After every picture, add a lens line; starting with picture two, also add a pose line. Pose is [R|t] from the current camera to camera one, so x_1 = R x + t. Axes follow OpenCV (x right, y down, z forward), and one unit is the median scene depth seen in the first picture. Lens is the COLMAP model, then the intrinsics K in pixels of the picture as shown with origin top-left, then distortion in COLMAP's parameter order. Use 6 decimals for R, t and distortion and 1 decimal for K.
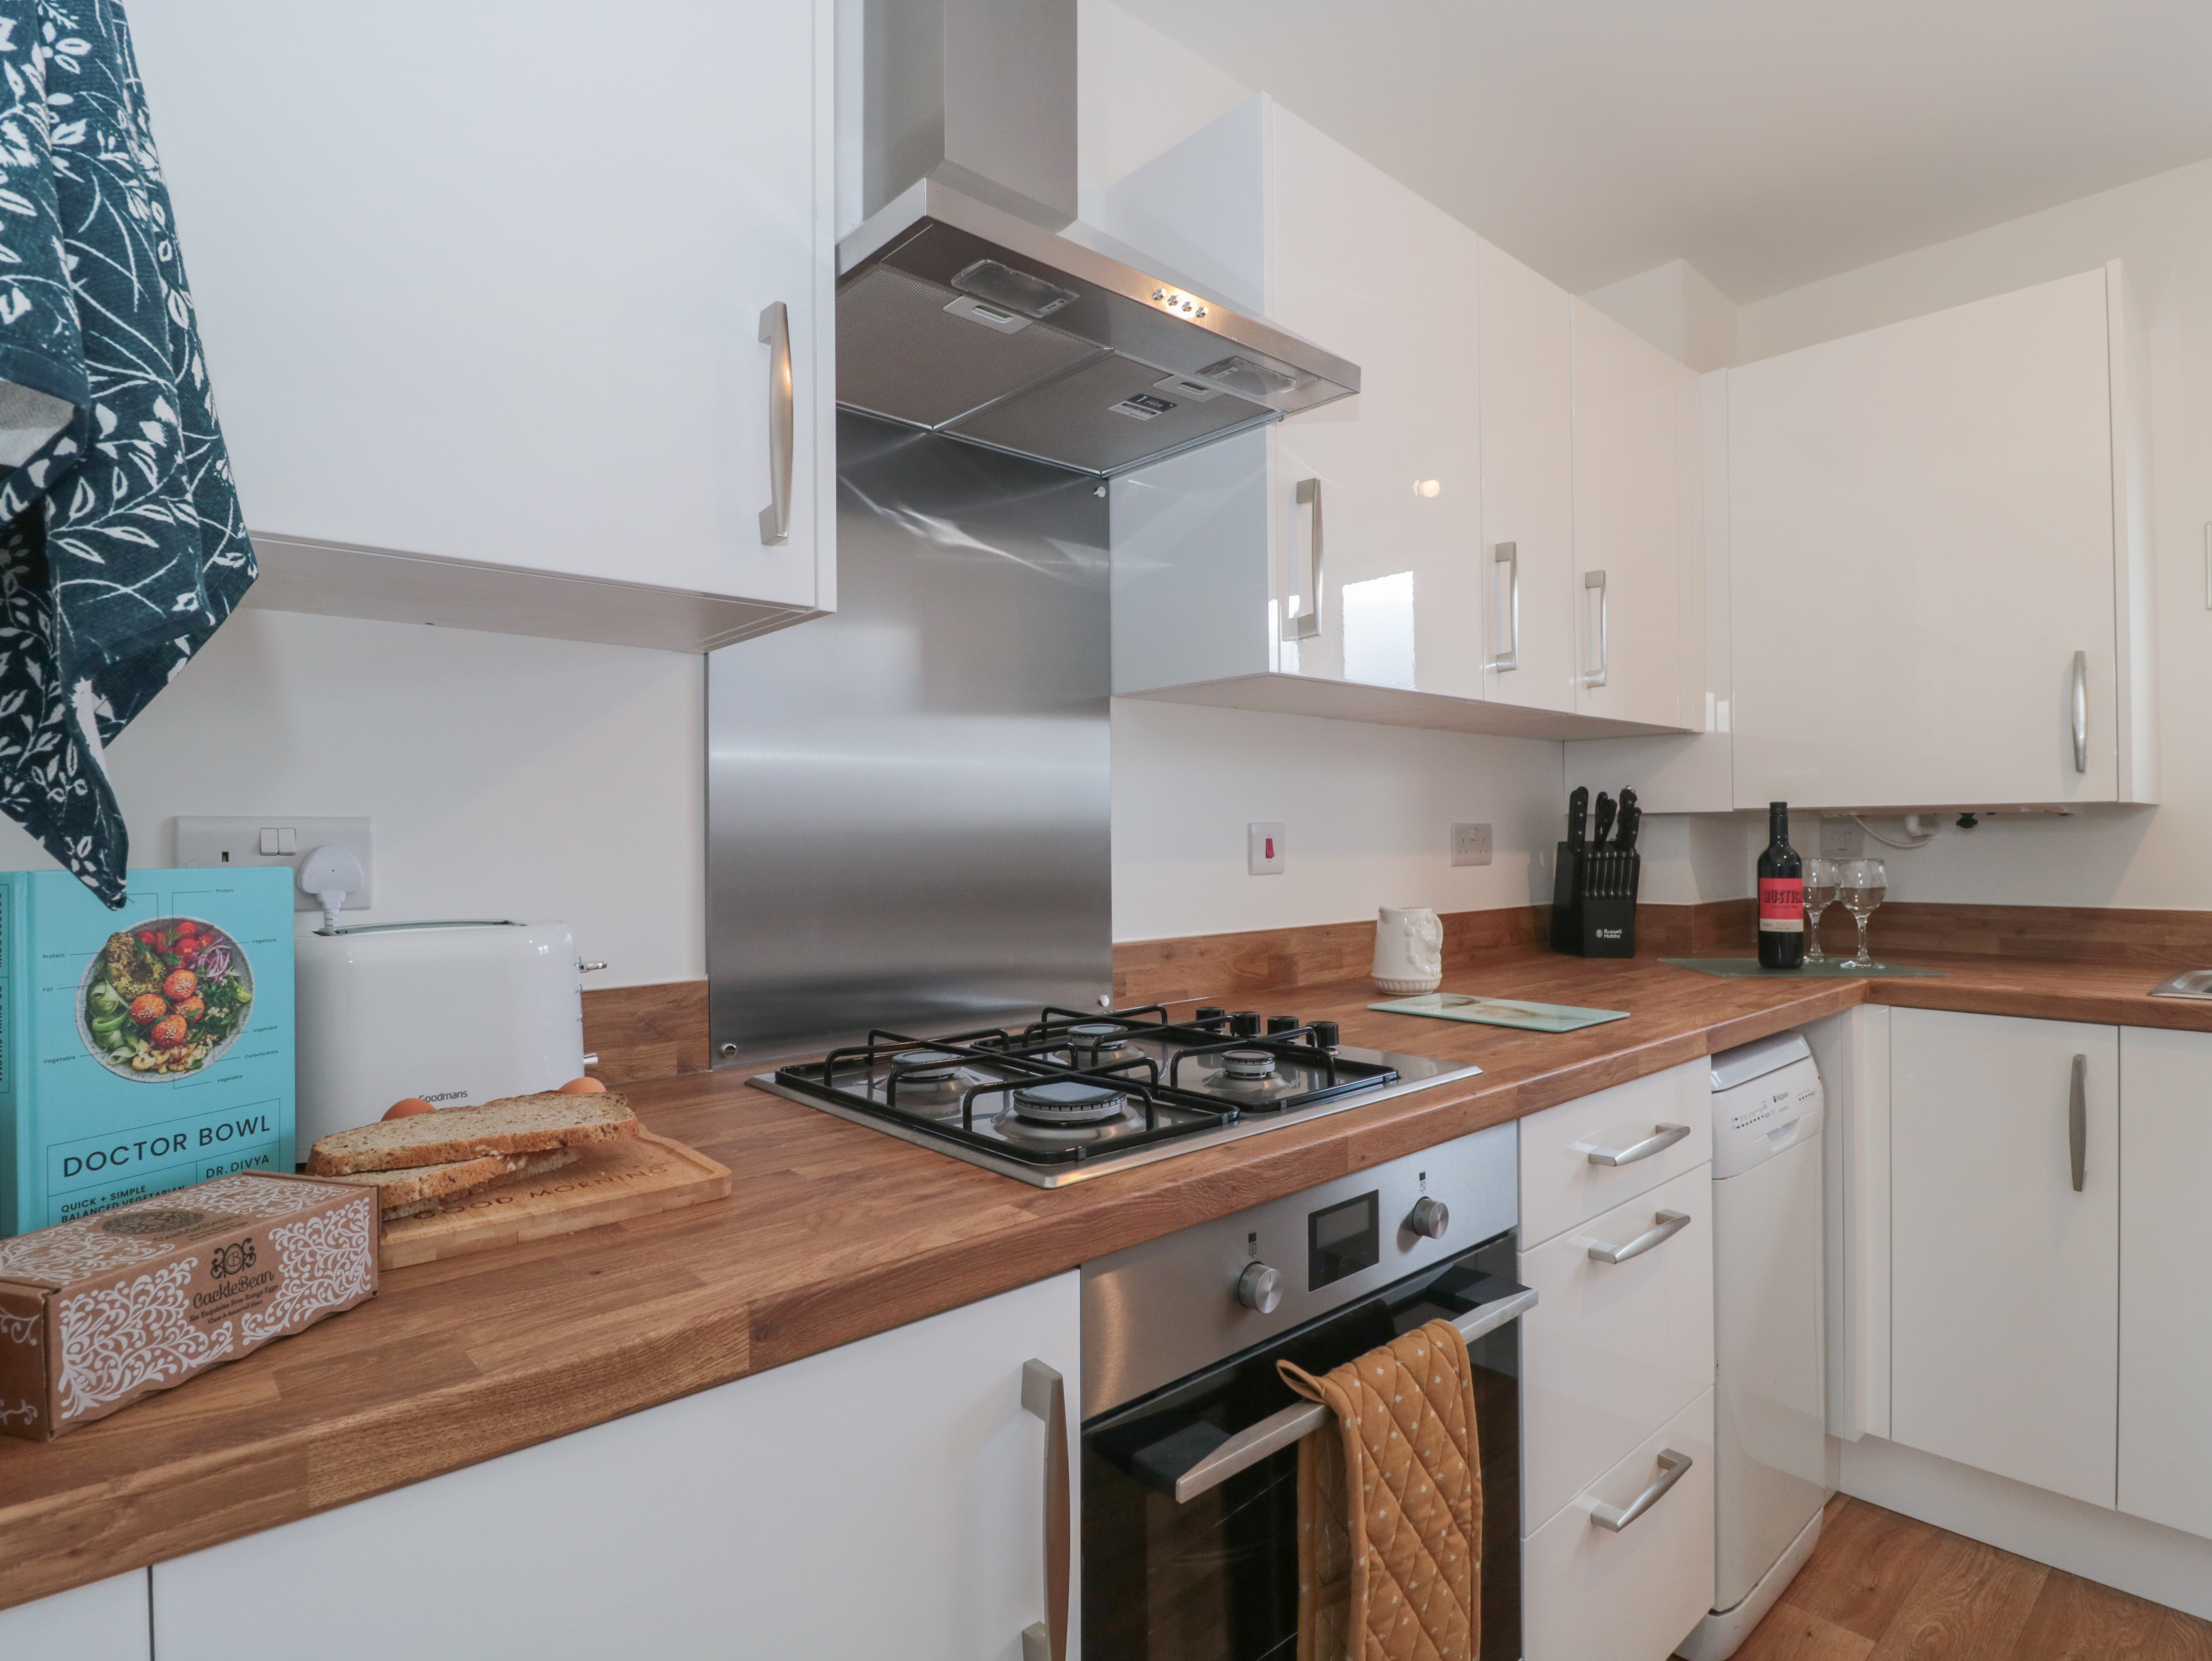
lens RADIAL K [[1123.3, 0, 1119.3], [0, 1123.3, 825.7], [0, 0, 1]] dist [0.011436, -0.028673]
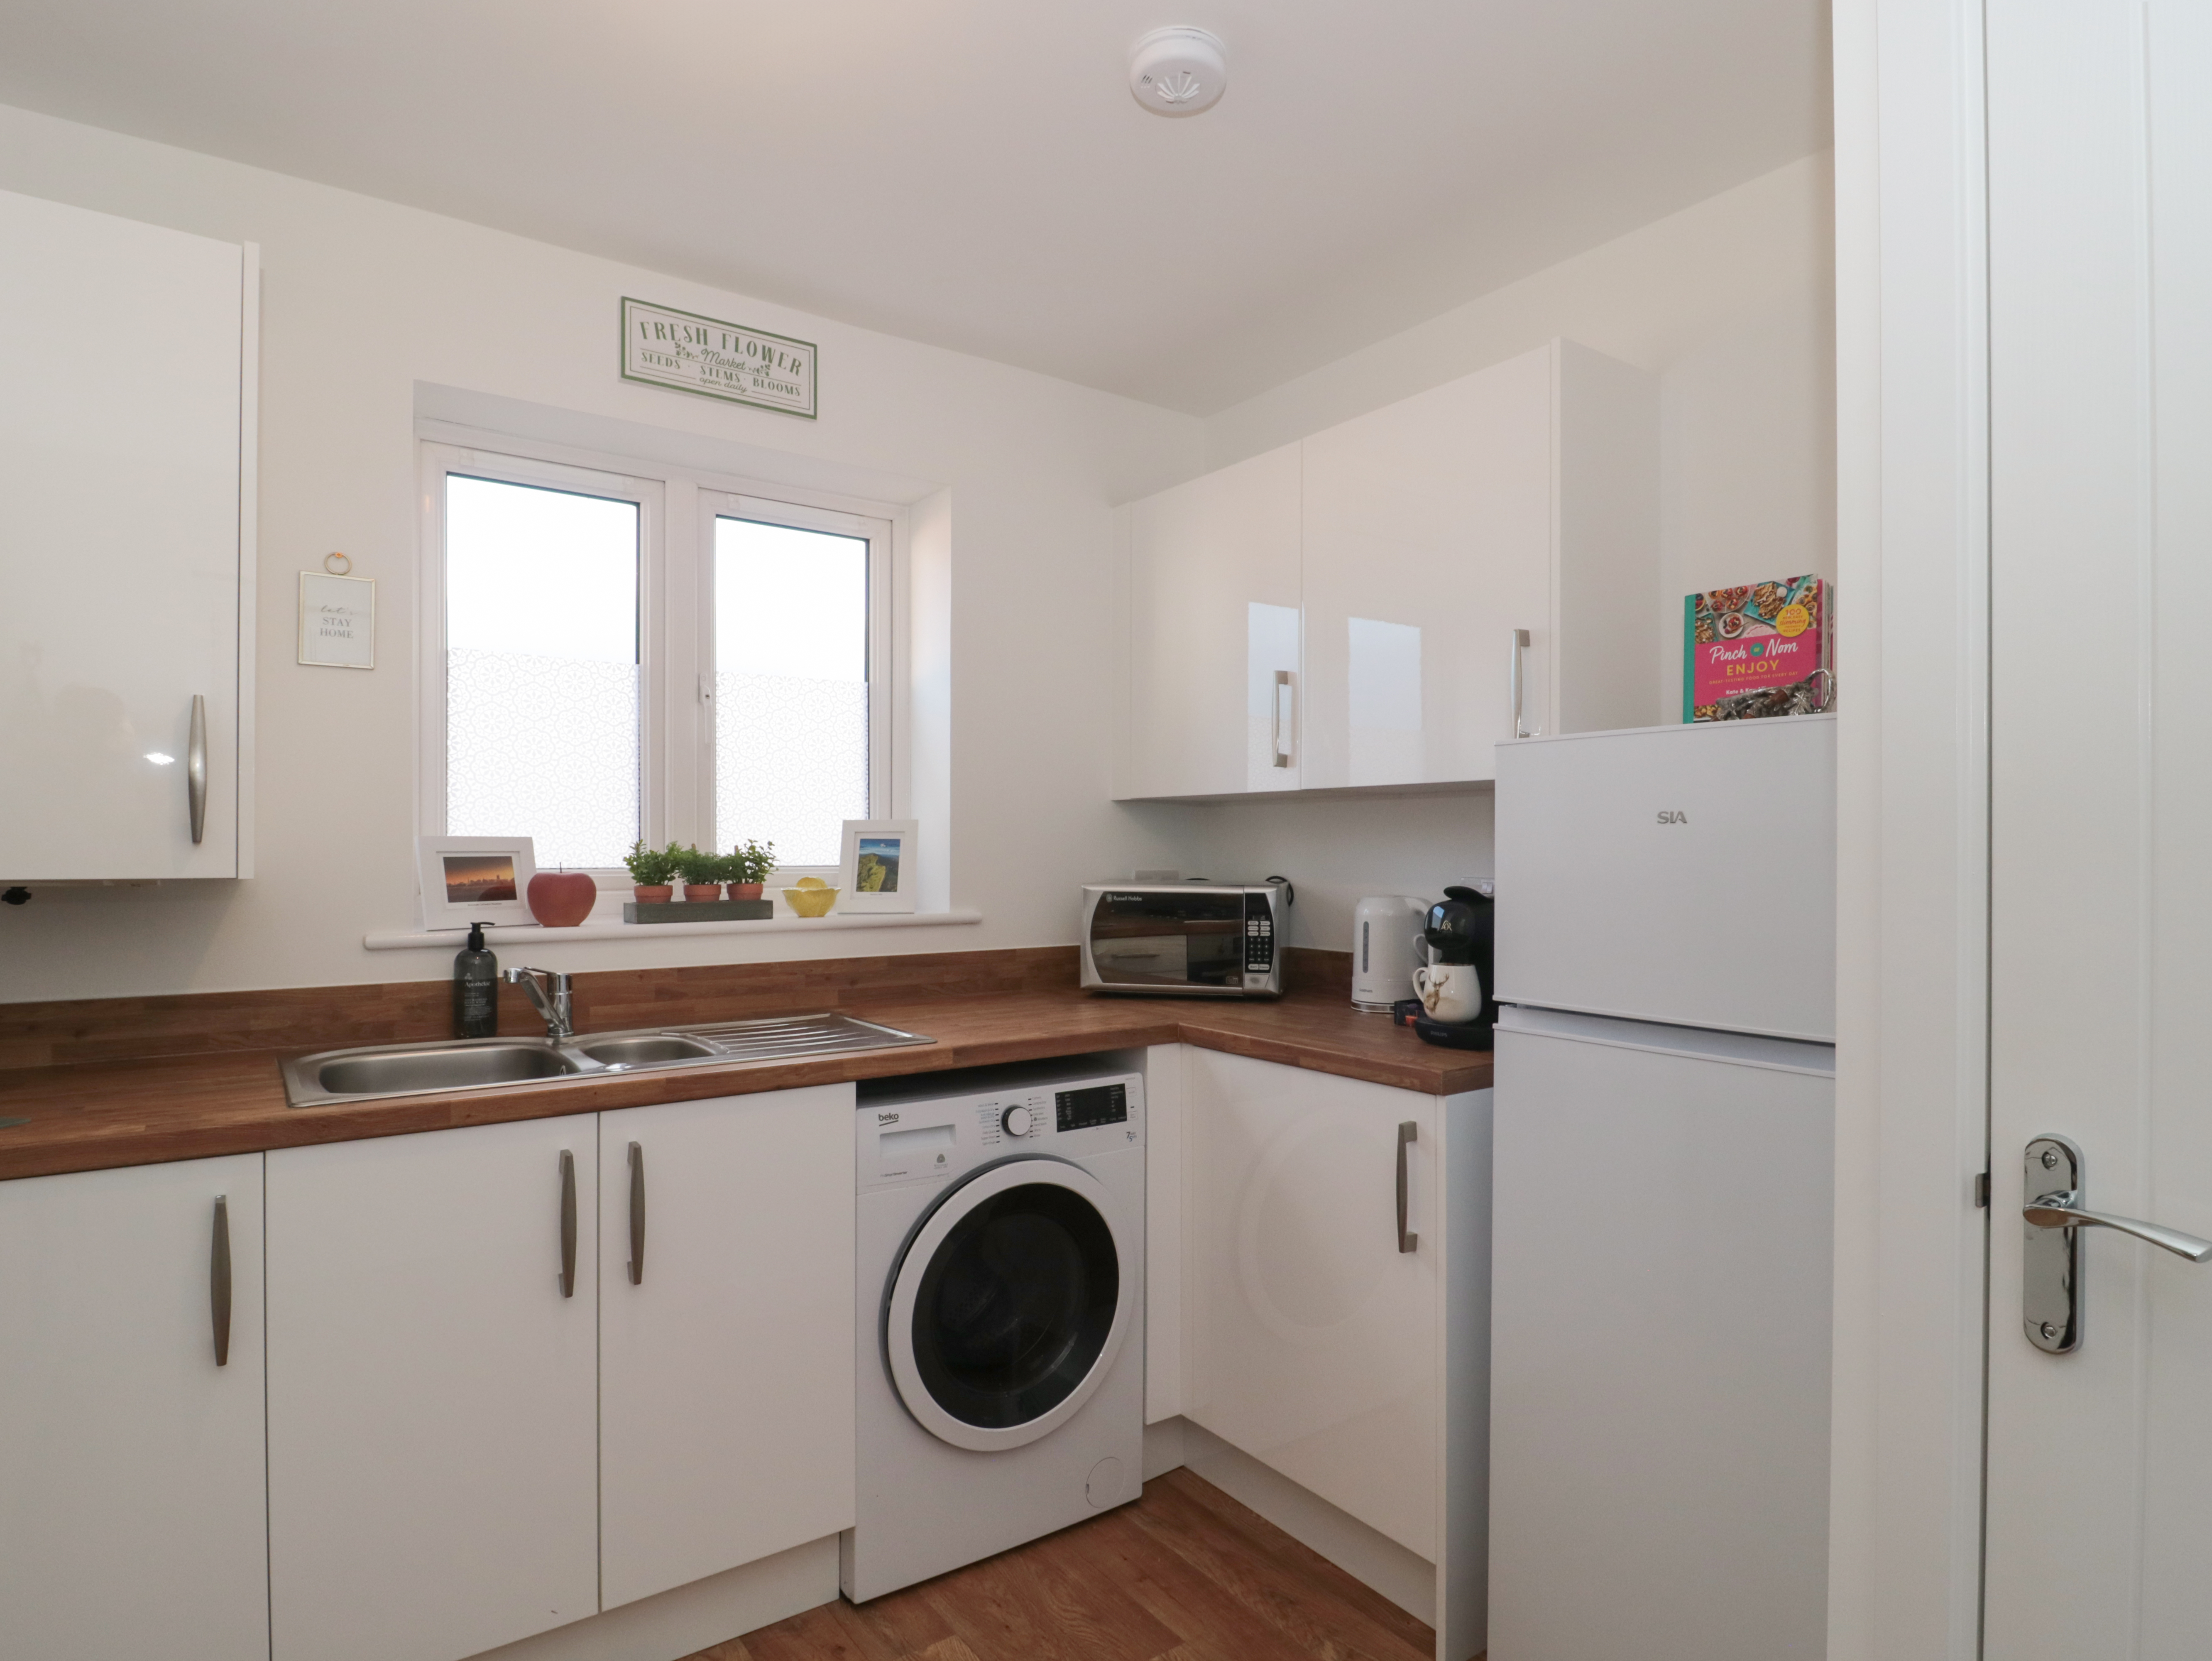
lens RADIAL K [[1215.0, 0, 1096.4], [0, 1215.0, 849.1], [0, 0, 1]] dist [0.001730, -0.018277]
pose [[0.102679, 0.009894, 0.994665, 0.043389], [-0.011798, 0.999892, -0.008728, -0.045599], [-0.994645, -0.010839, 0.102785, 0.256462]]
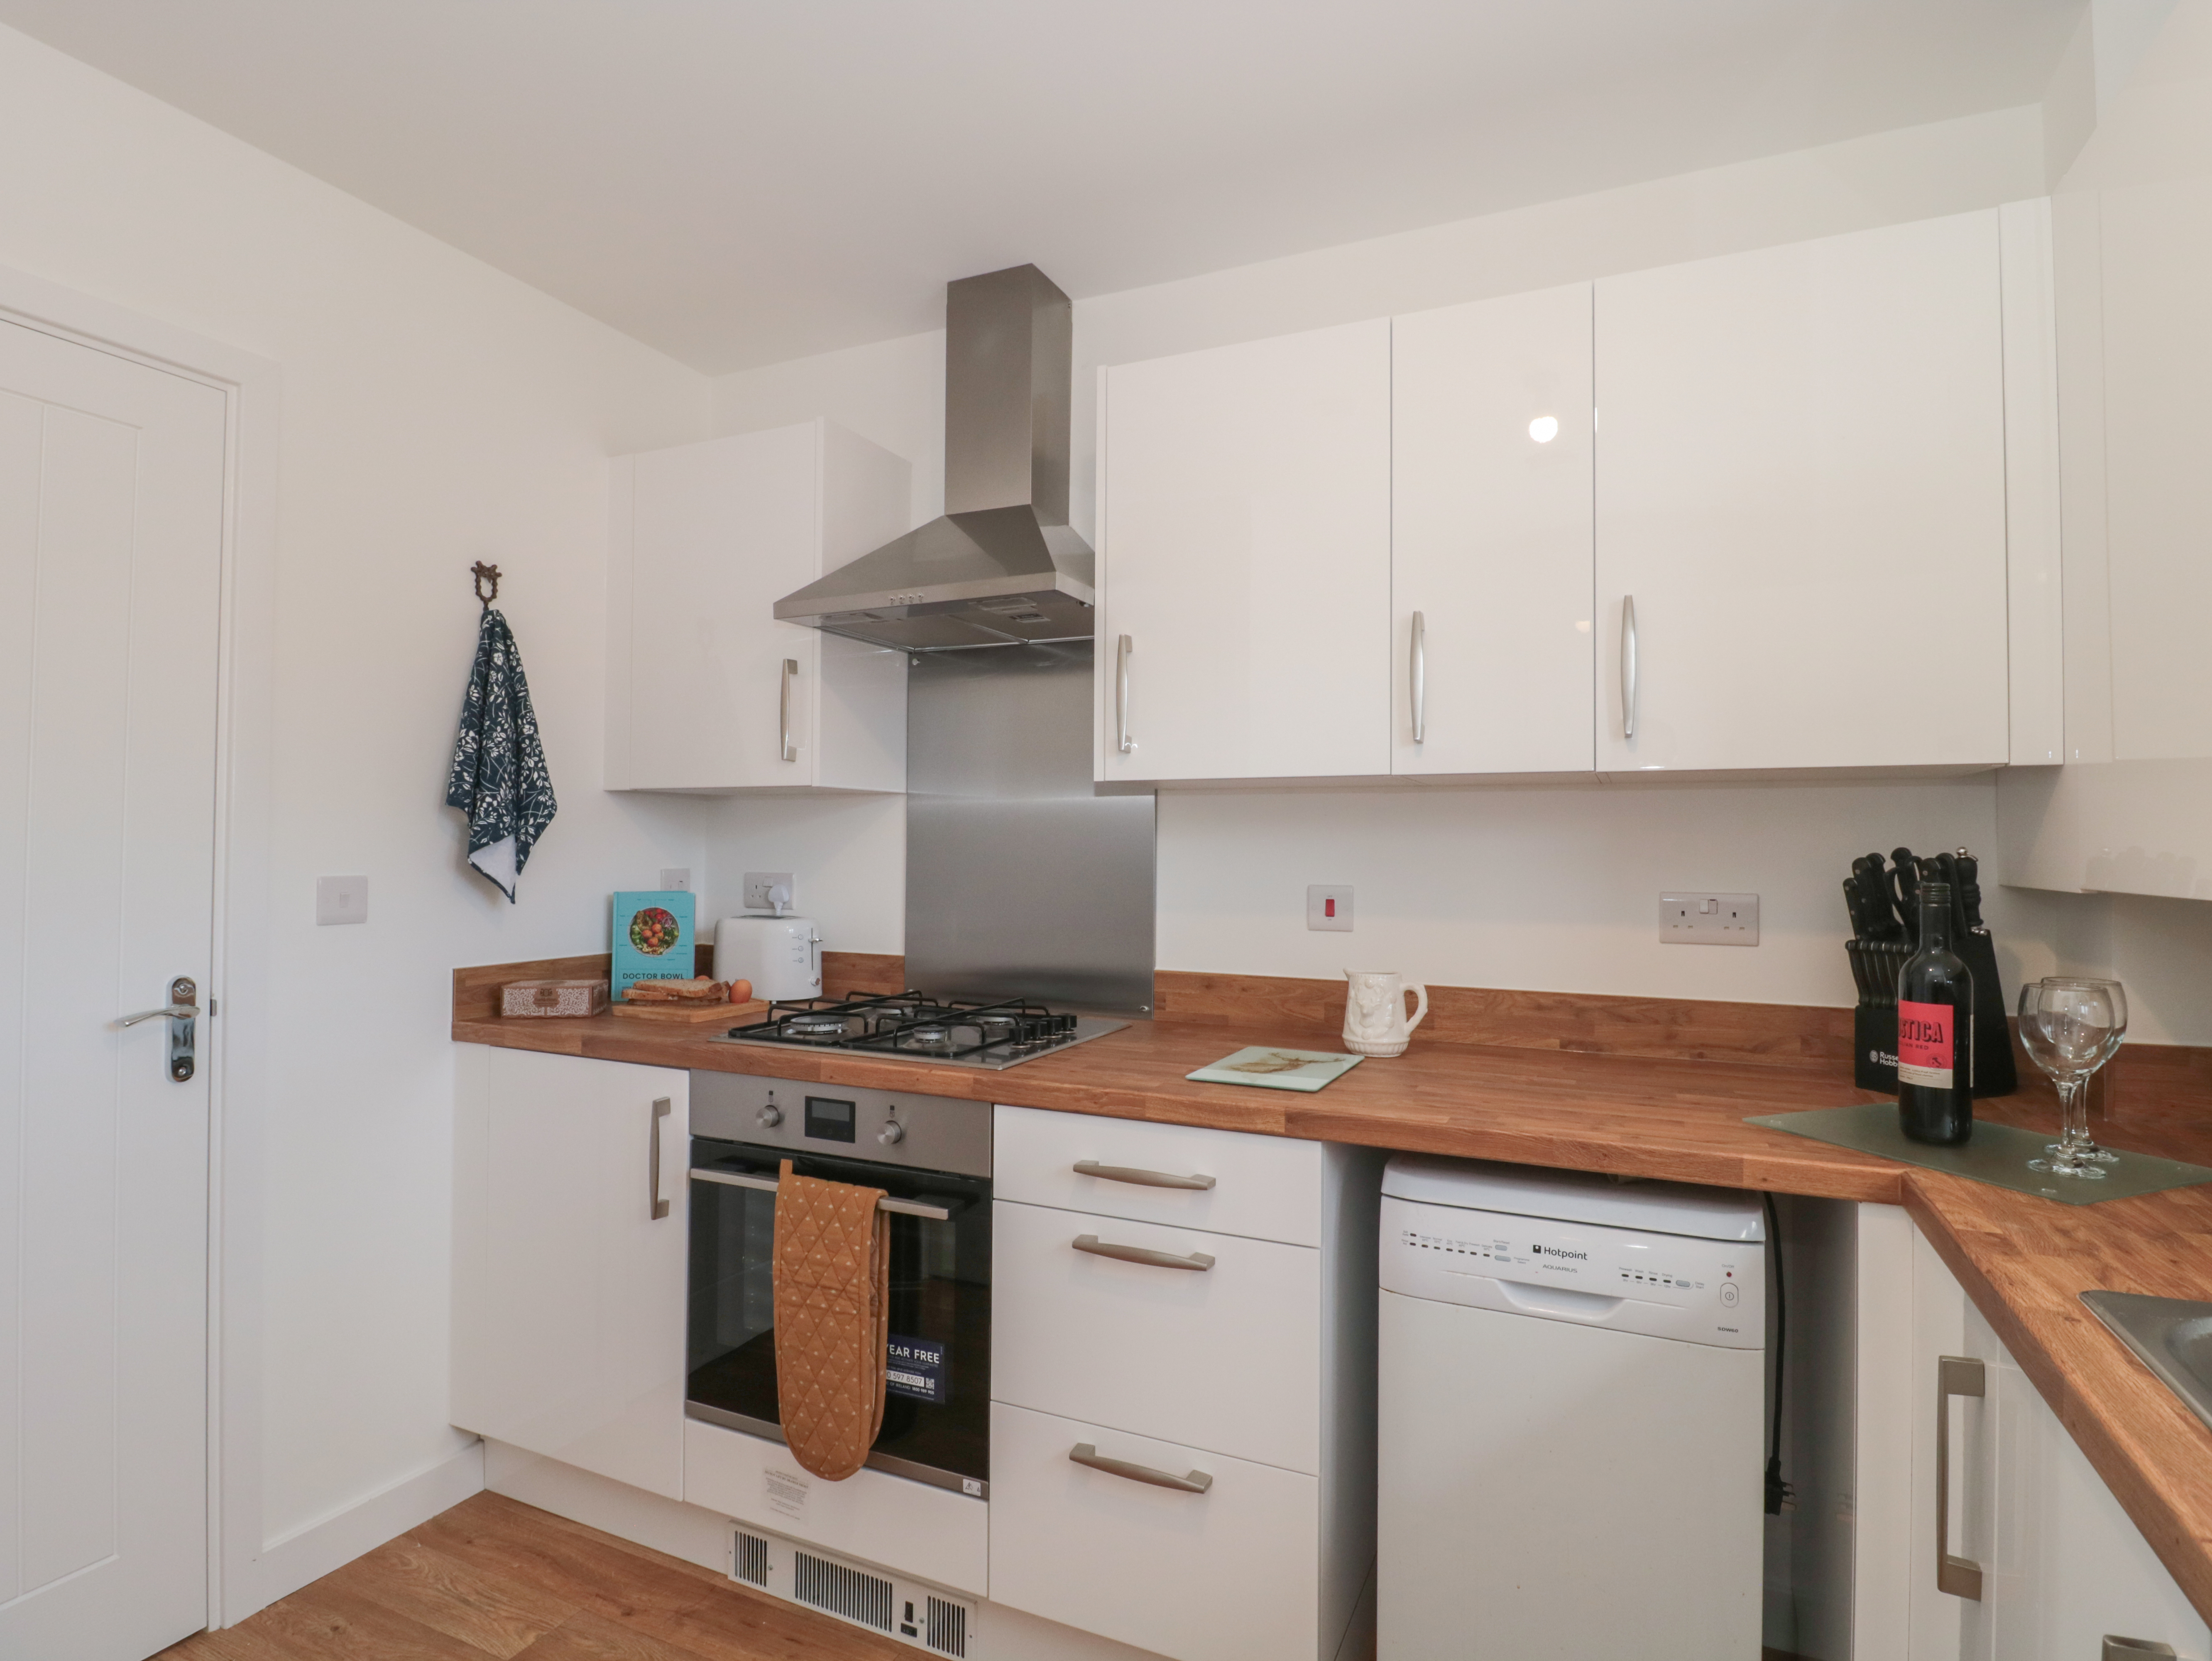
lens RADIAL K [[1167.4, 0, 1121.4], [0, 1167.4, 822.8], [0, 0, 1]] dist [0.002880, -0.013708]
pose [[0.418819, -0.003682, -0.908062, 1.166763], [-0.001785, 0.999987, -0.004878, -0.061985], [0.908068, 0.003664, 0.418807, 0.334025]]
